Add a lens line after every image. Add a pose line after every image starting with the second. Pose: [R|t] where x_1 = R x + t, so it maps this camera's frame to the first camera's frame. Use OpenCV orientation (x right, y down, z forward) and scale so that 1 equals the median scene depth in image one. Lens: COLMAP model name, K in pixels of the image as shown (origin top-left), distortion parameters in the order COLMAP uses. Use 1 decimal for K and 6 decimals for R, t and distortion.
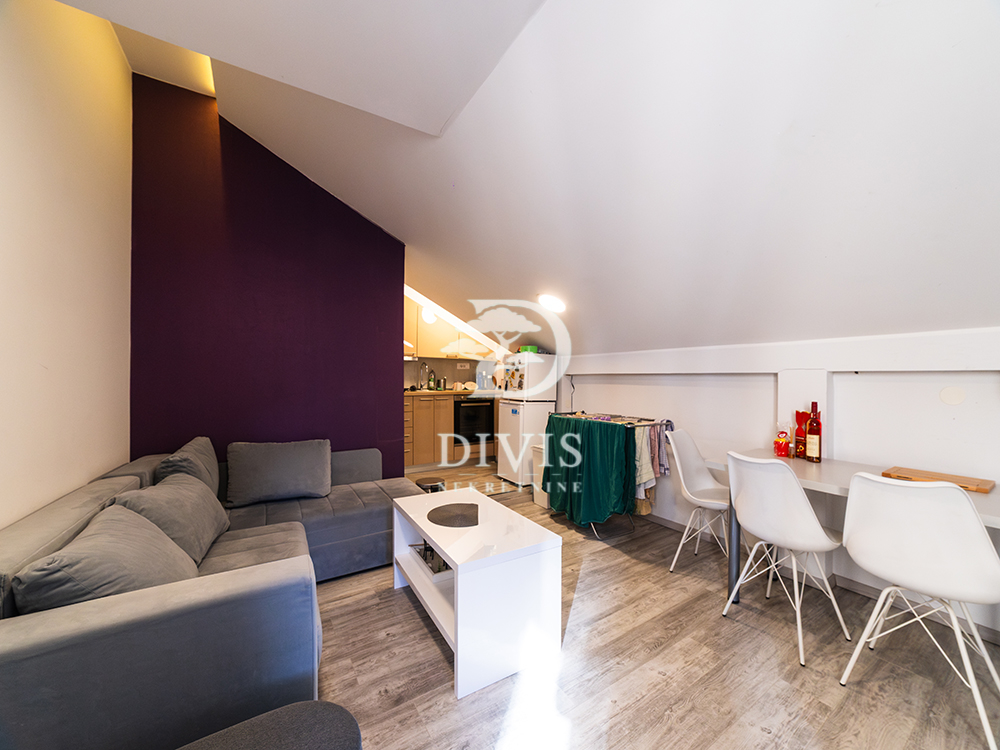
lens RADIAL K [[381.9, 0, 503.7], [0, 381.9, 377.8], [0, 0, 1]] dist [-0.019339, 0.005977]
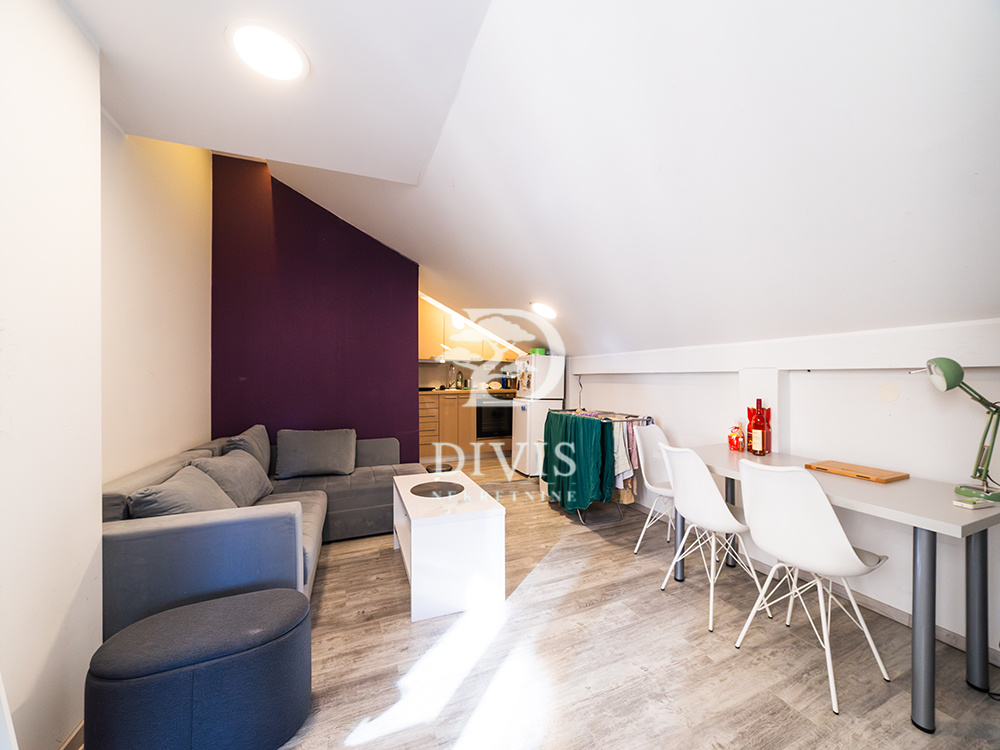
lens RADIAL K [[381.9, 0, 501.6], [0, 381.9, 377.1], [0, 0, 1]] dist [-0.019339, 0.005977]
pose [[0.985384, -0.007353, -0.170189, 0.278512], [0.007134, 0.999973, -0.001897, -0.000565], [0.170198, 0.000655, 0.985410, -0.166865]]
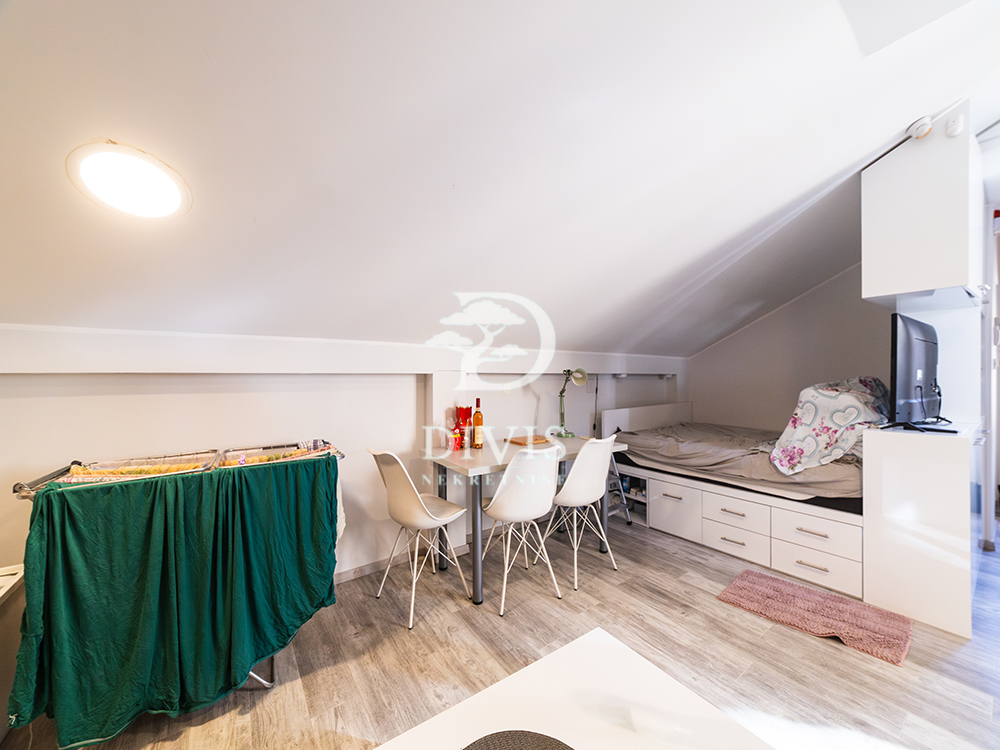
lens RADIAL K [[381.9, 0, 501.3], [0, 381.9, 375.6], [0, 0, 1]] dist [-0.019339, 0.005977]
pose [[-0.051690, -0.002327, 0.998660, -0.384852], [0.001828, 0.999995, 0.002425, -0.013414], [-0.998662, 0.001951, -0.051685, 0.945182]]
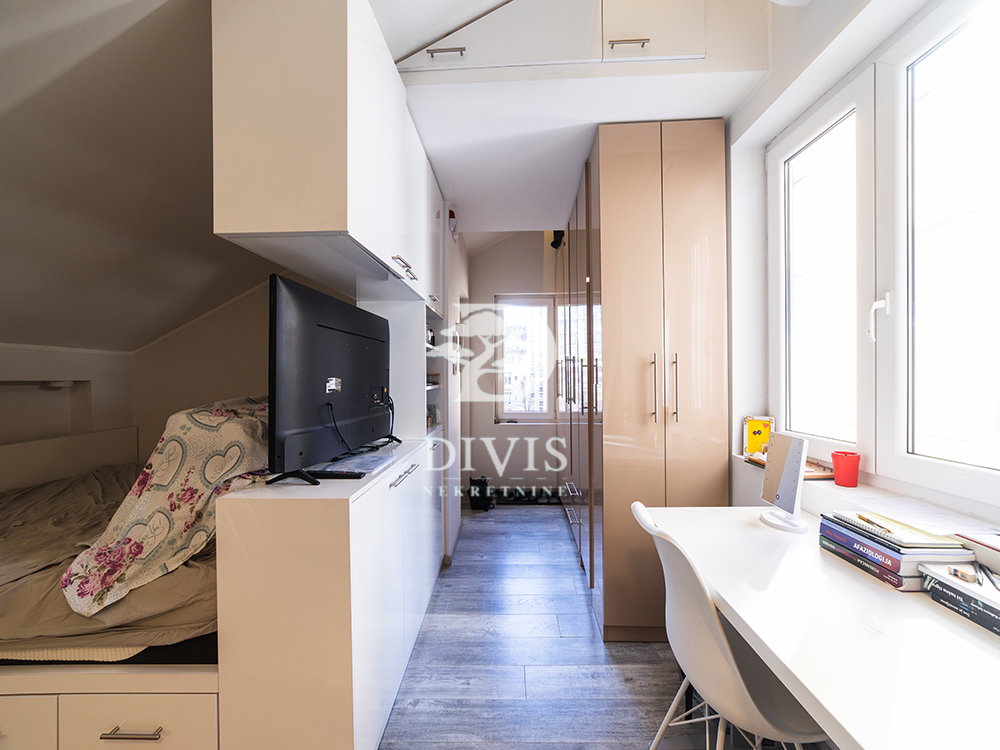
lens RADIAL K [[381.9, 0, 502.3], [0, 381.9, 376.7], [0, 0, 1]] dist [-0.019339, 0.005977]
pose [[-0.835149, 0.003374, 0.550014, -0.273003], [0.003615, 0.999993, -0.000646, -0.016649], [-0.550012, 0.001449, -0.835155, 0.695337]]
